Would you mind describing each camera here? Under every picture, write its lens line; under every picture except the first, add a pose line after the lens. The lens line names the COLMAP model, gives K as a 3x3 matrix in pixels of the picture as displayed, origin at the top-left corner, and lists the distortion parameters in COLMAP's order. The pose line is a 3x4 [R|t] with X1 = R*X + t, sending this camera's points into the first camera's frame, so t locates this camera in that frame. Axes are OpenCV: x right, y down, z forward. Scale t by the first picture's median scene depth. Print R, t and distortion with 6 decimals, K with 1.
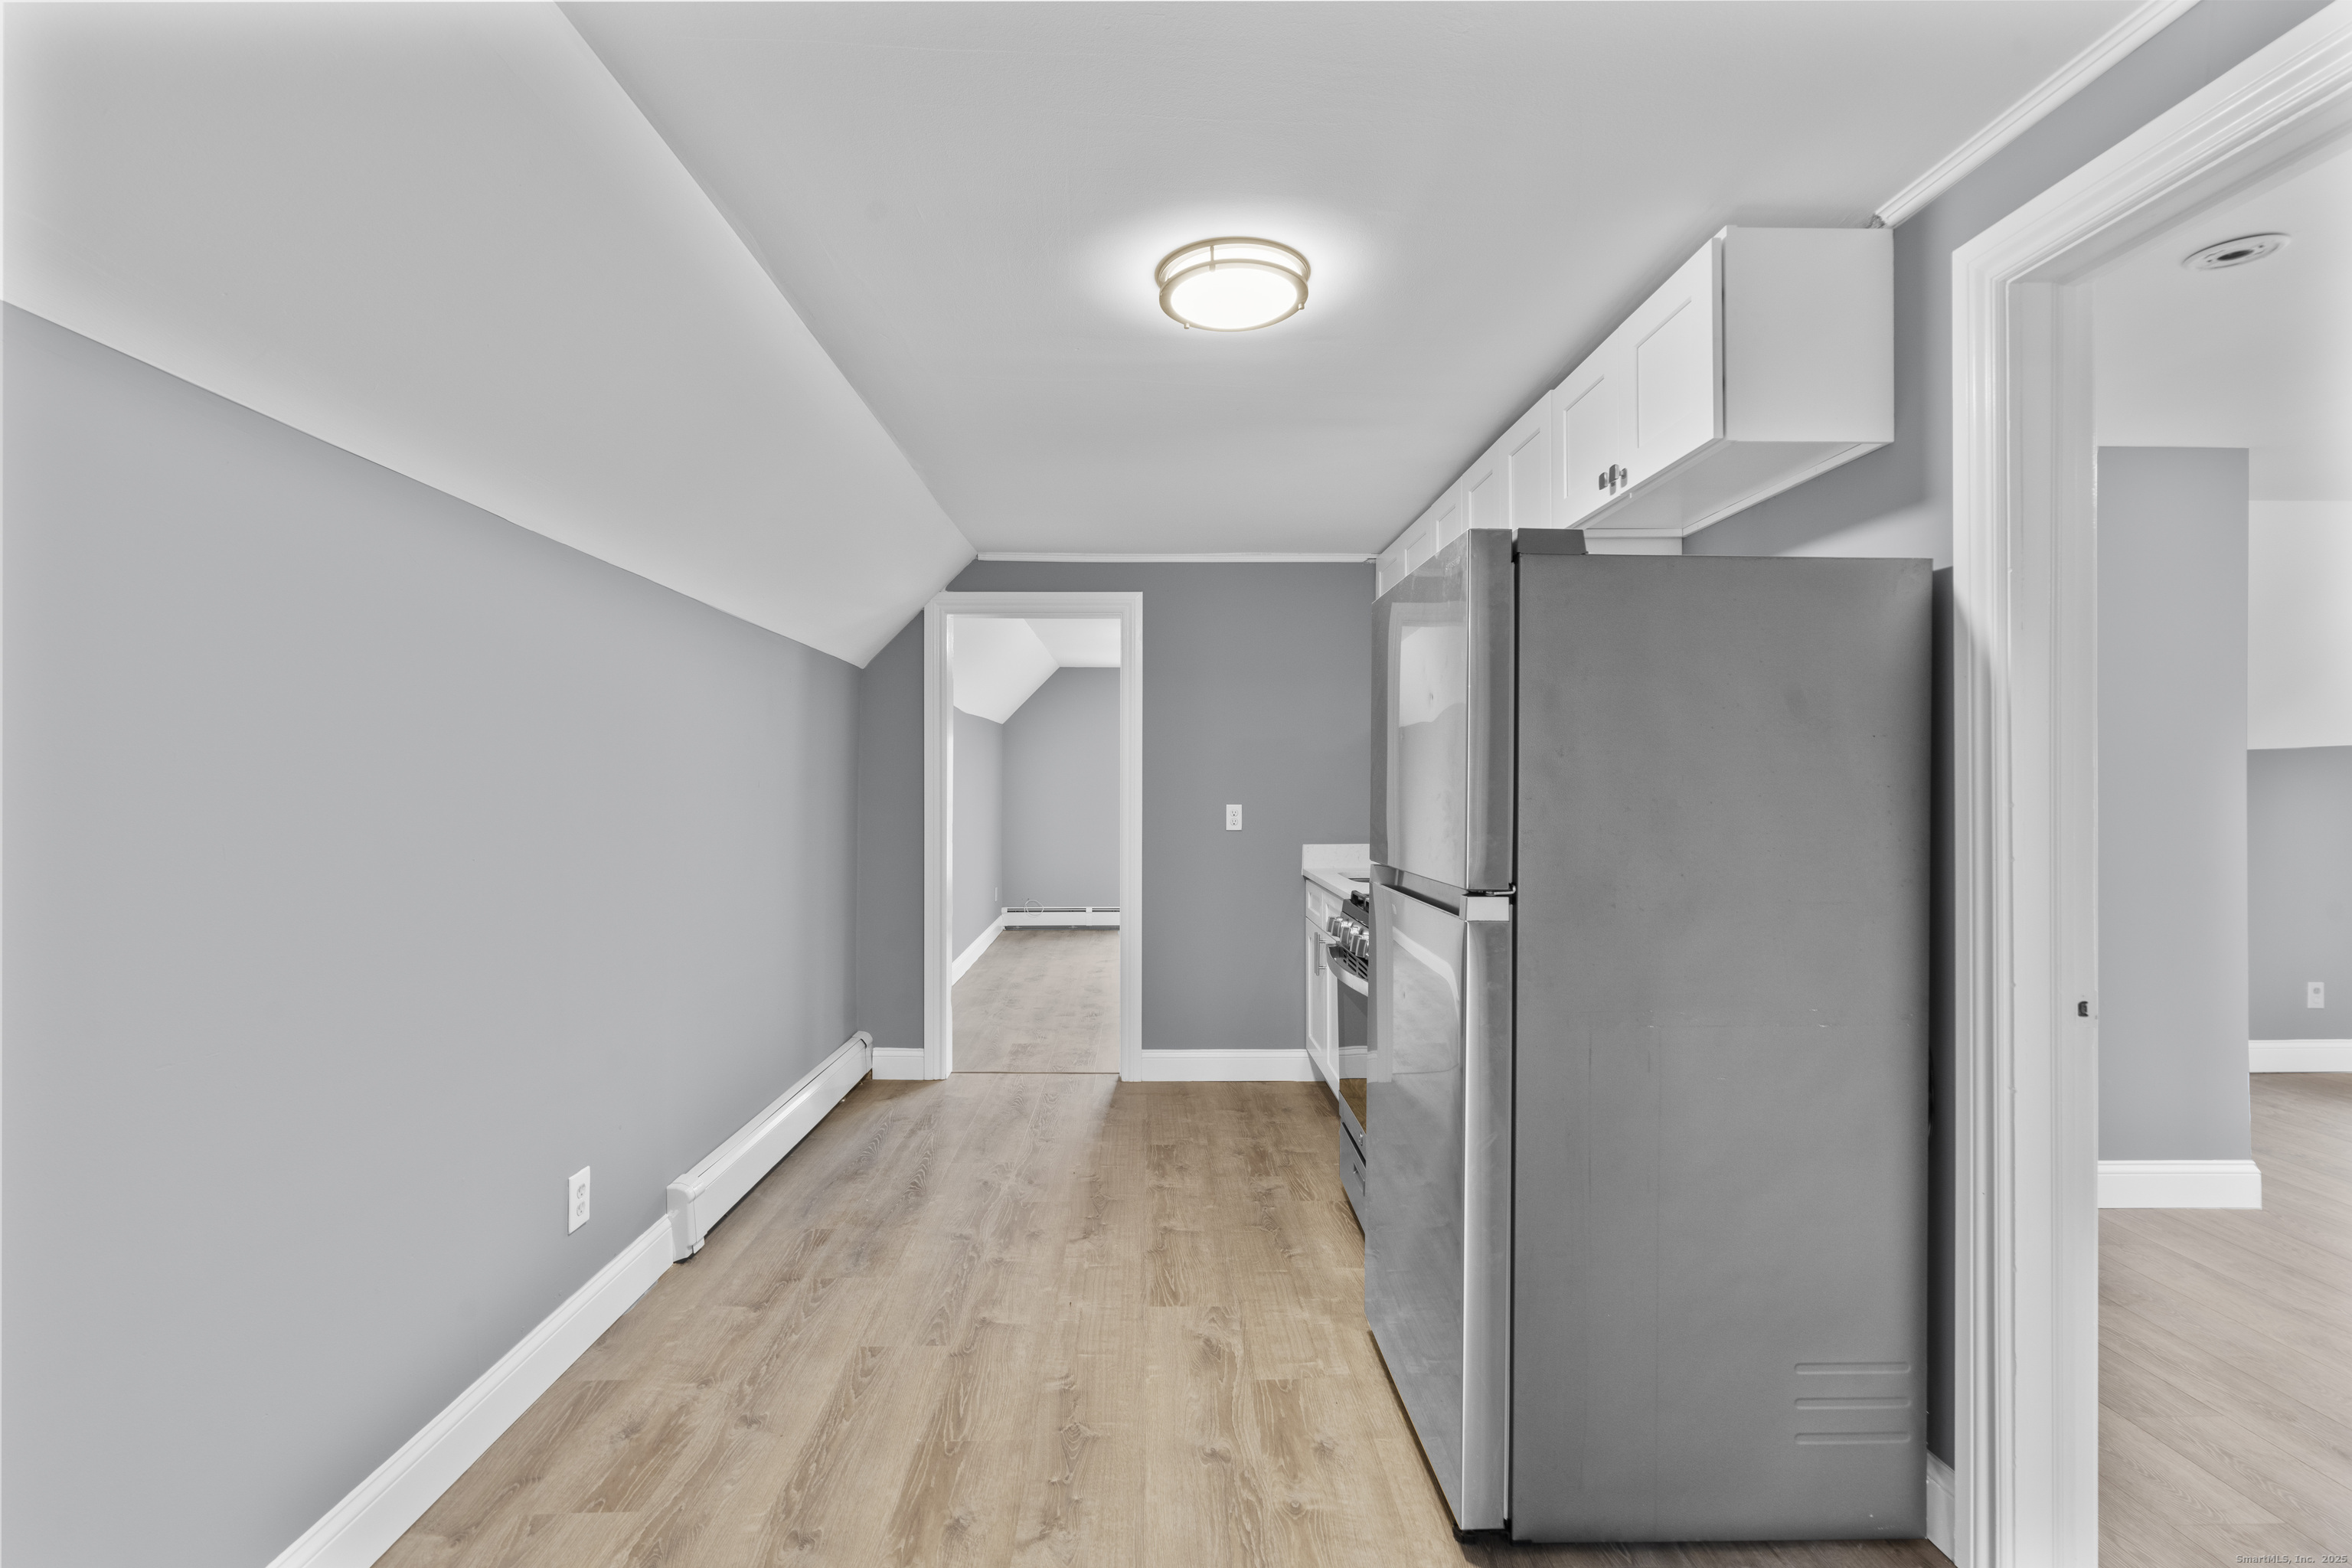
lens RADIAL K [[1077.6, 0, 1160.9], [0, 1077.6, 780.8], [0, 0, 1]] dist [0.000056, 0.000722]
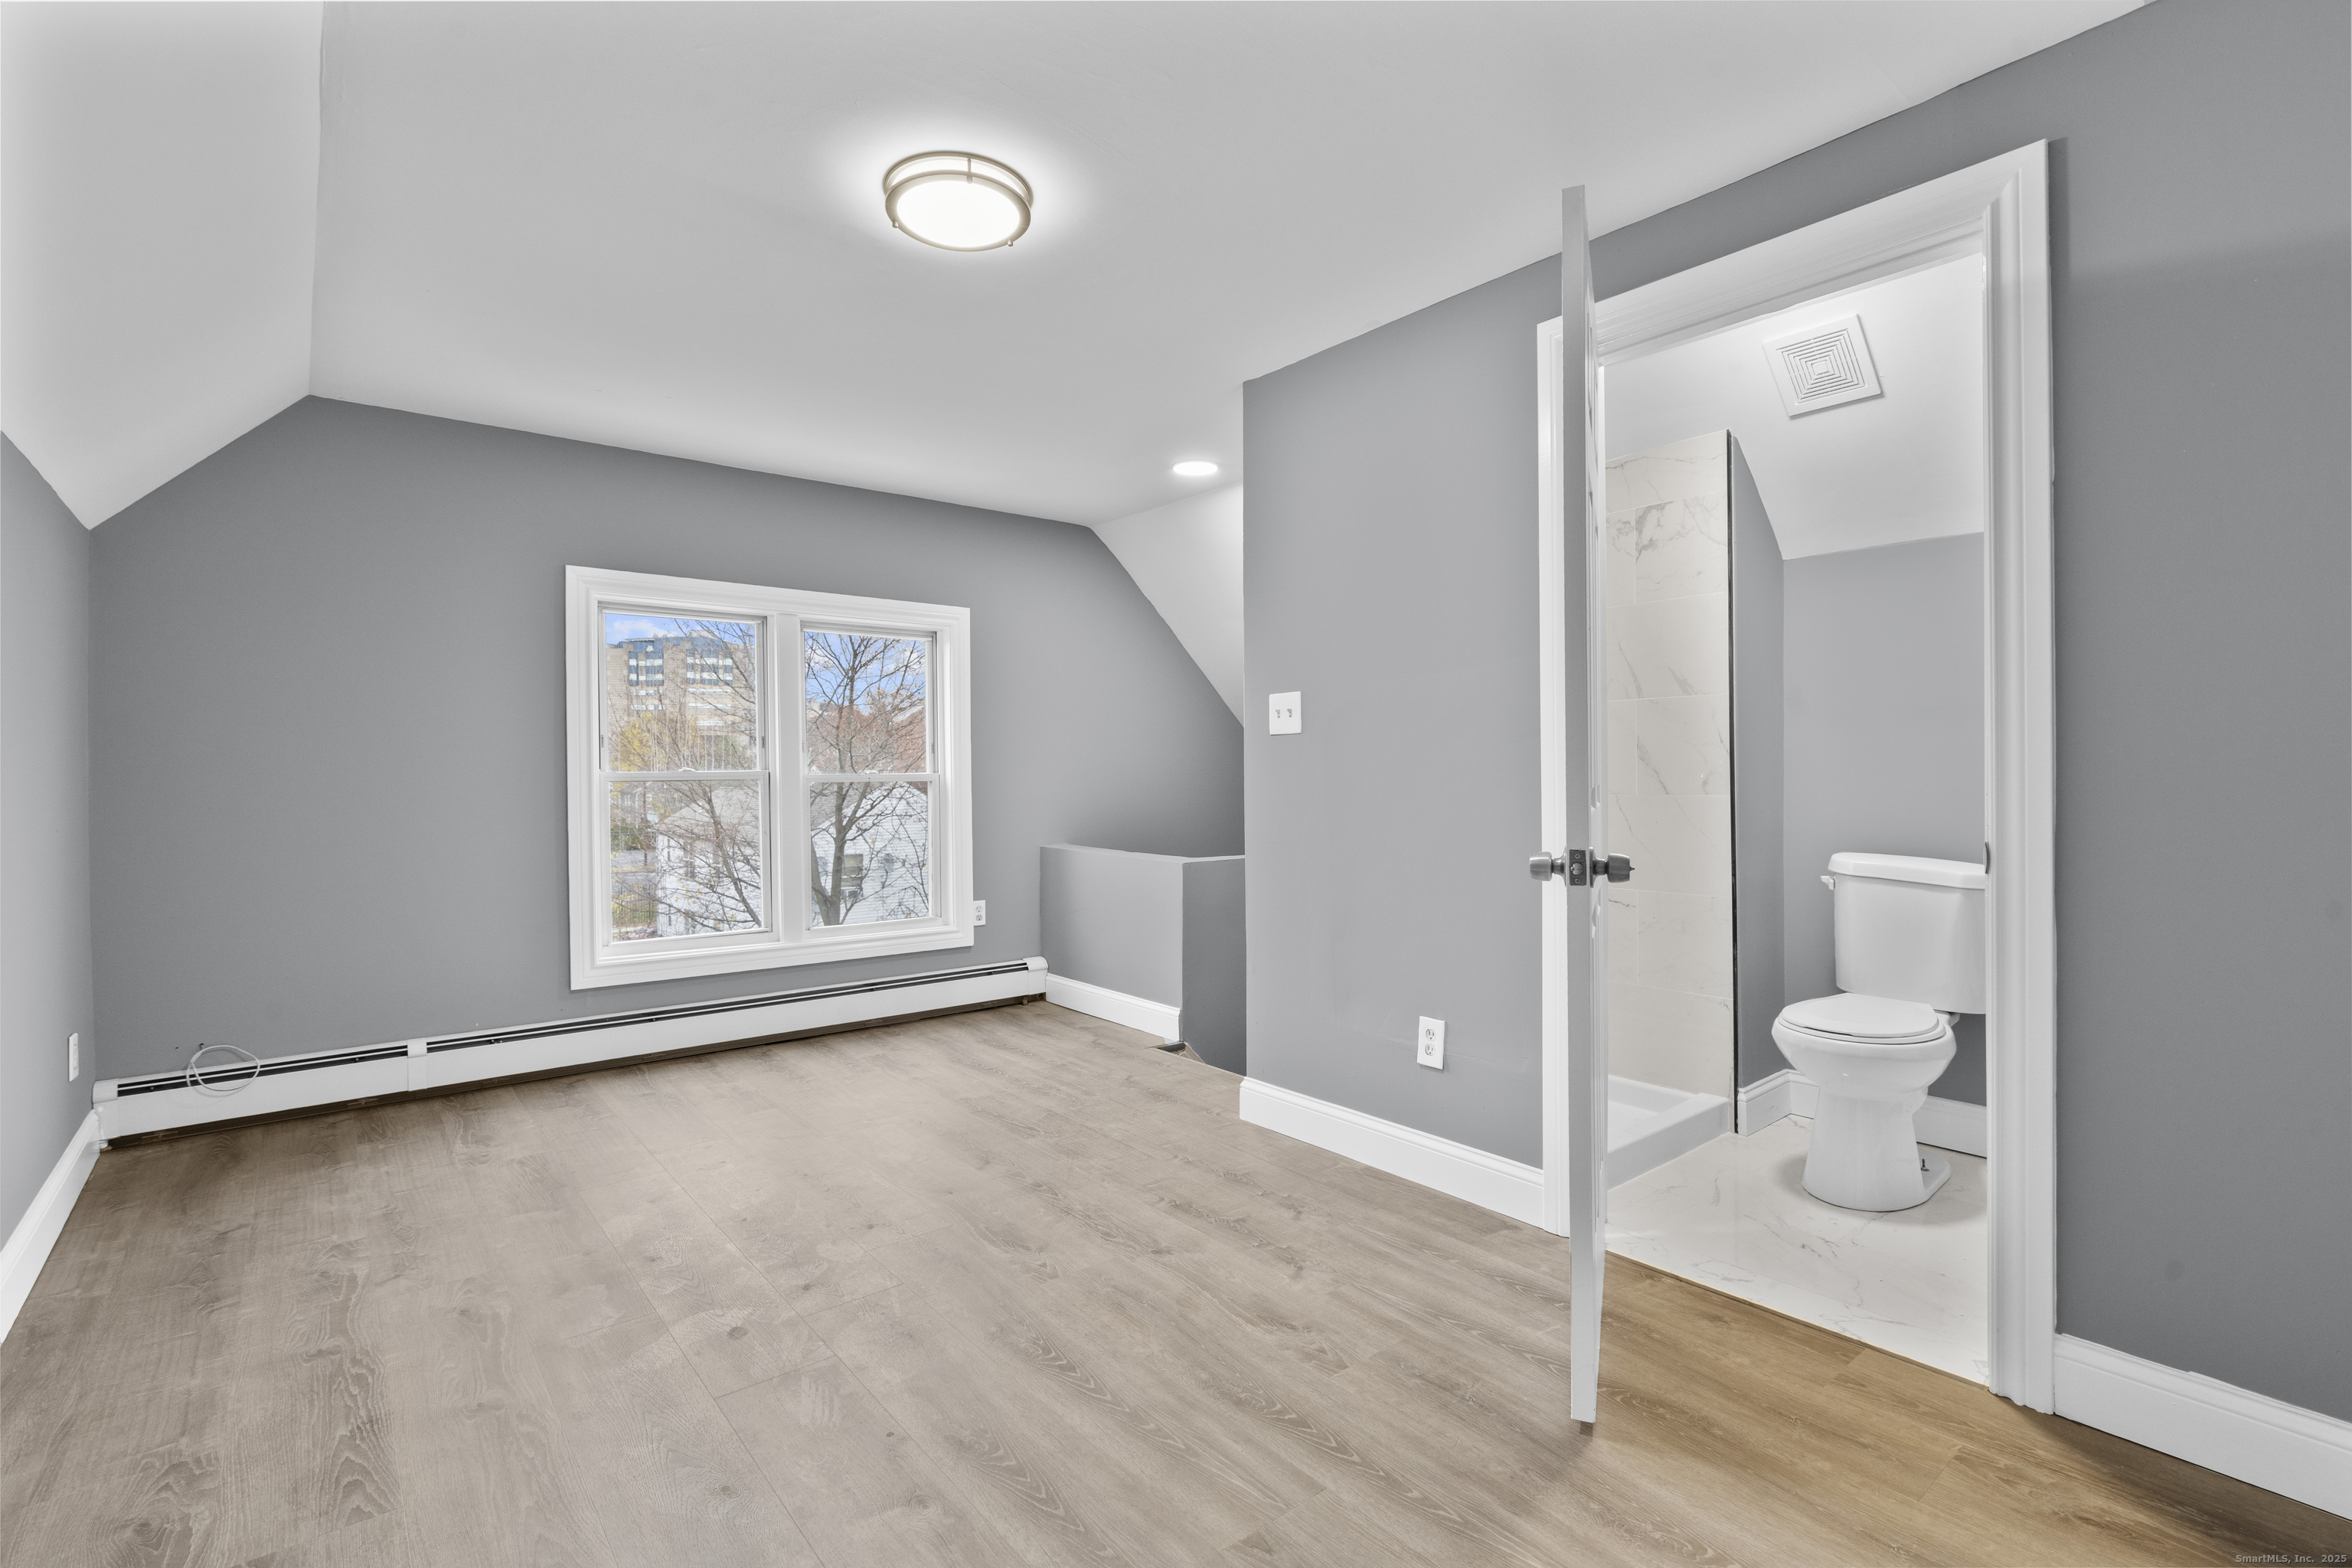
lens RADIAL K [[1077.6, 0, 1172.4], [0, 1077.6, 782.8], [0, 0, 1]] dist [0.000056, 0.000722]
pose [[0.787346, -0.012089, 0.616393, -0.319482], [0.010882, 0.999924, 0.005711, 0.097828], [-0.616415, 0.002211, 0.787418, 1.914855]]
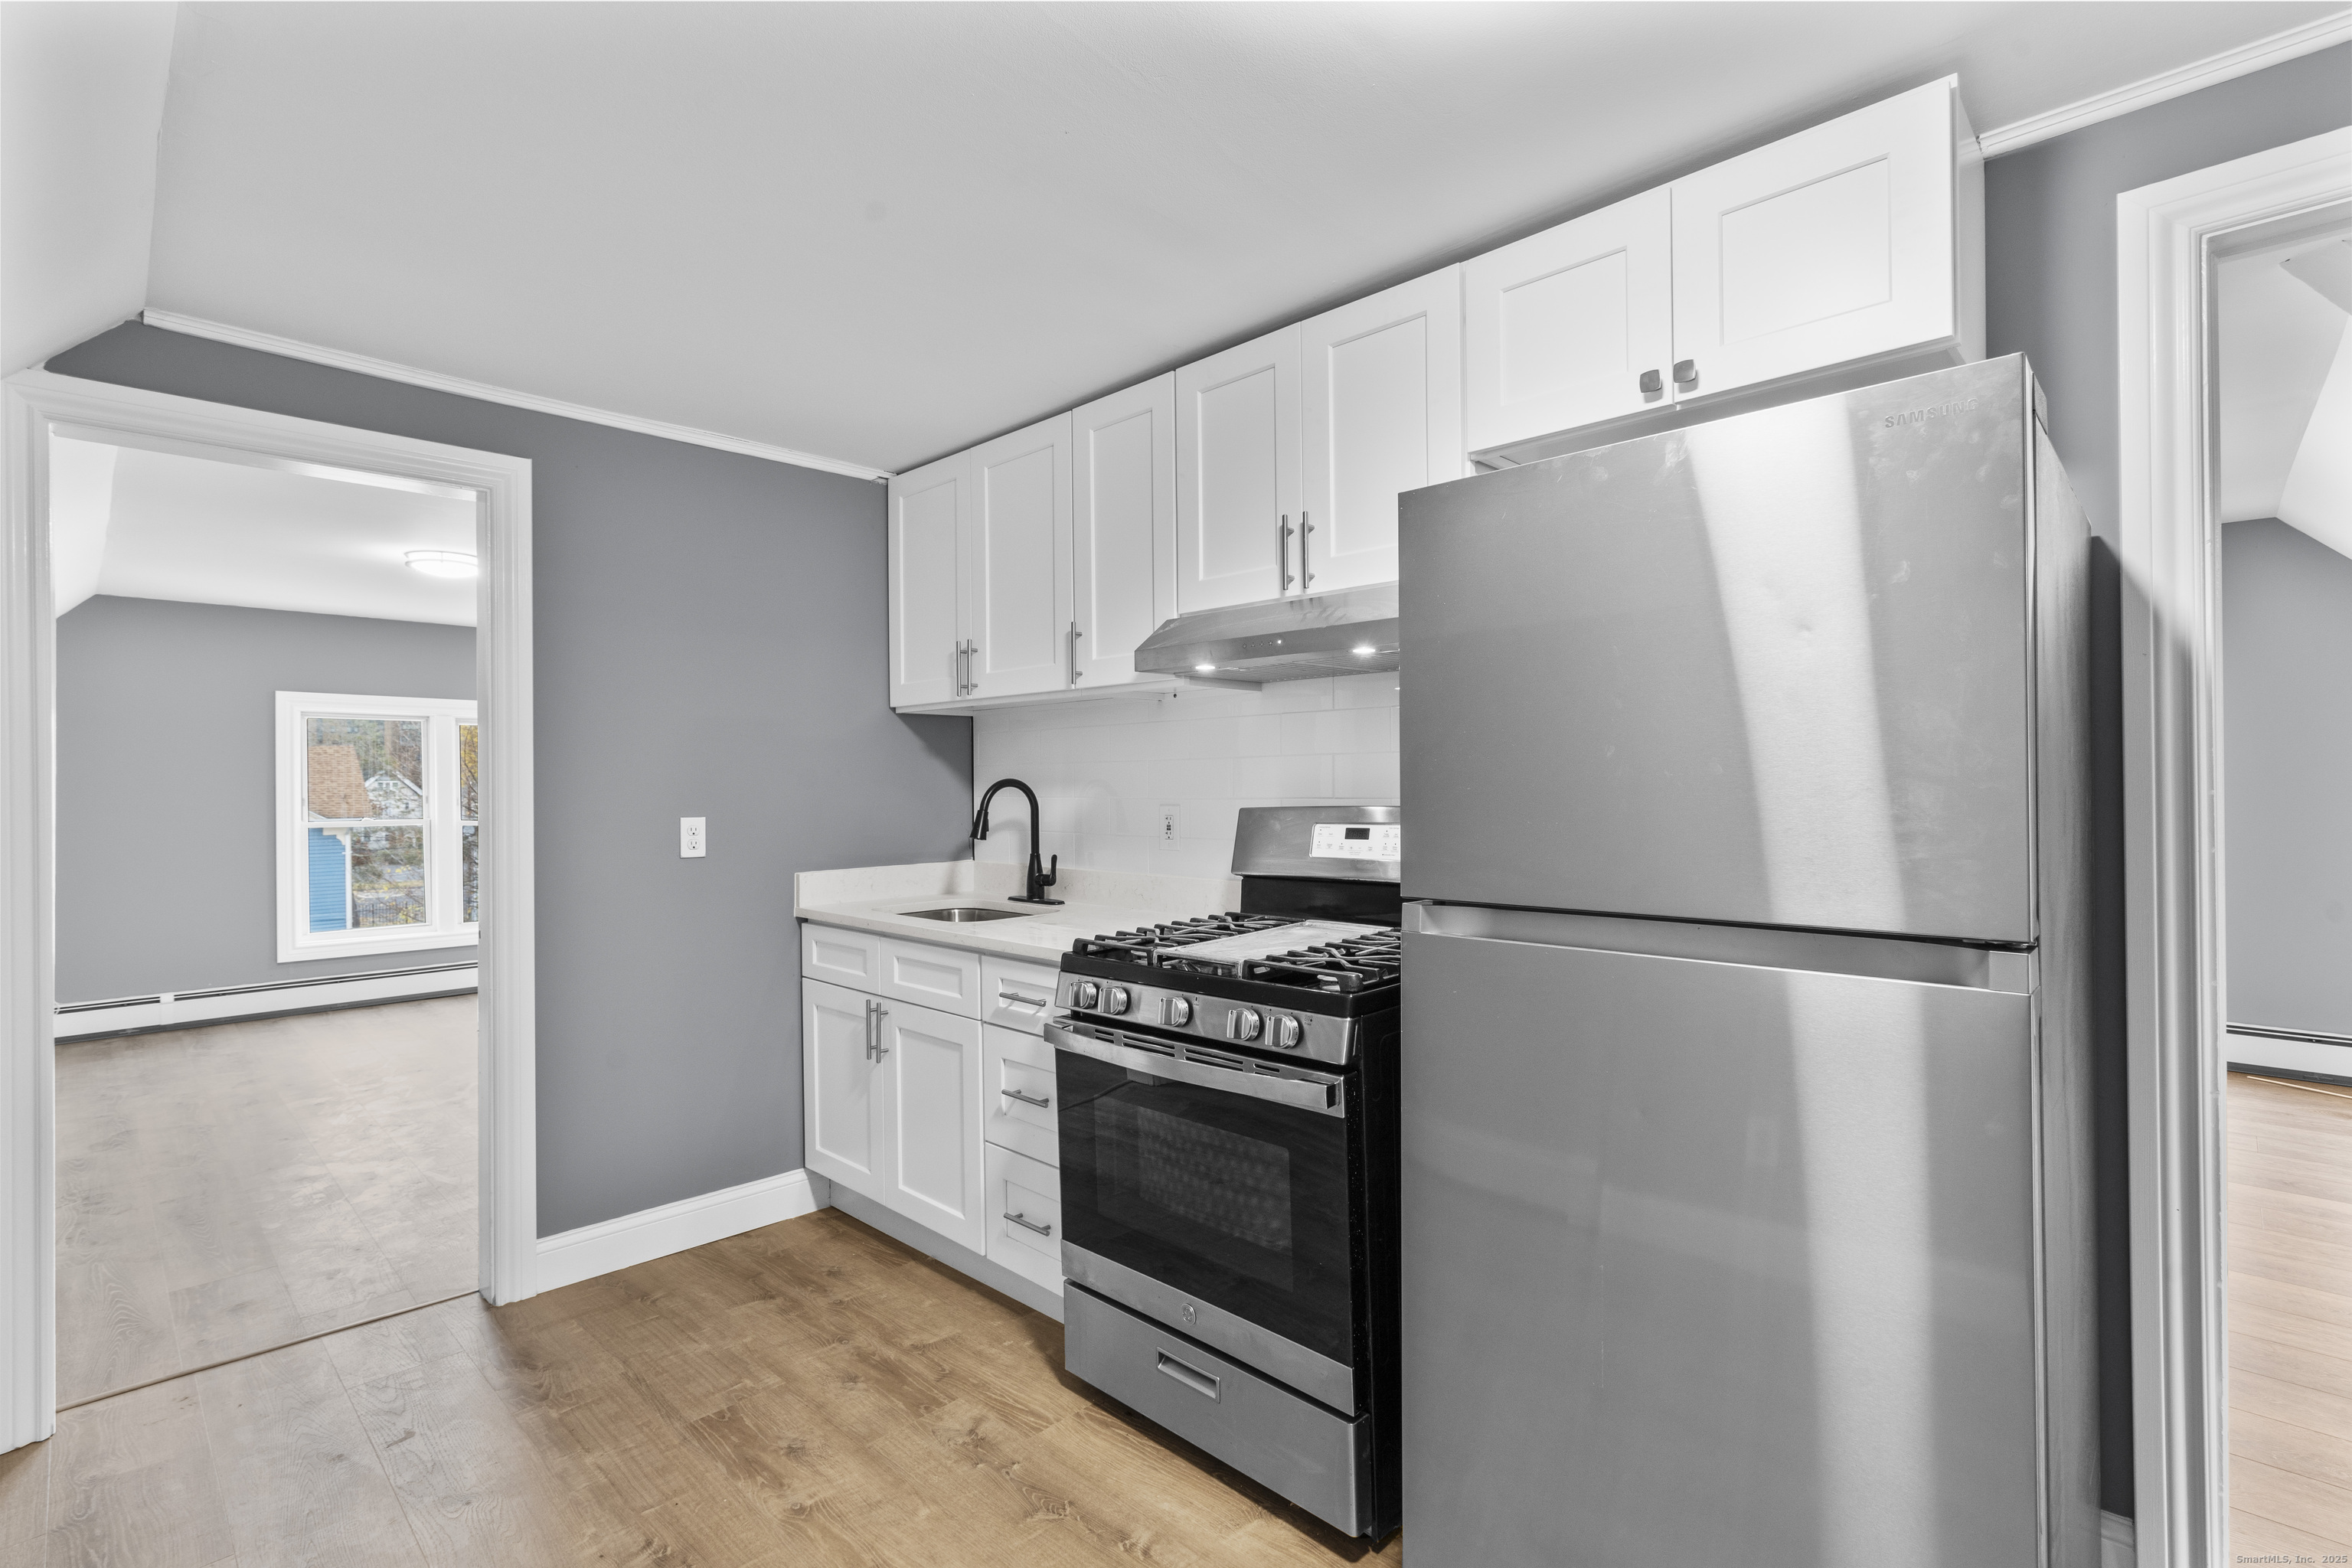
lens RADIAL K [[1077.6, 0, 1166.4], [0, 1077.6, 780.0], [0, 0, 1]] dist [0.000056, 0.000722]
pose [[0.710910, -0.004820, 0.703267, -0.330254], [0.006850, 0.999977, -0.000071, 0.002863], [-0.703250, 0.004868, 0.710926, 0.610442]]
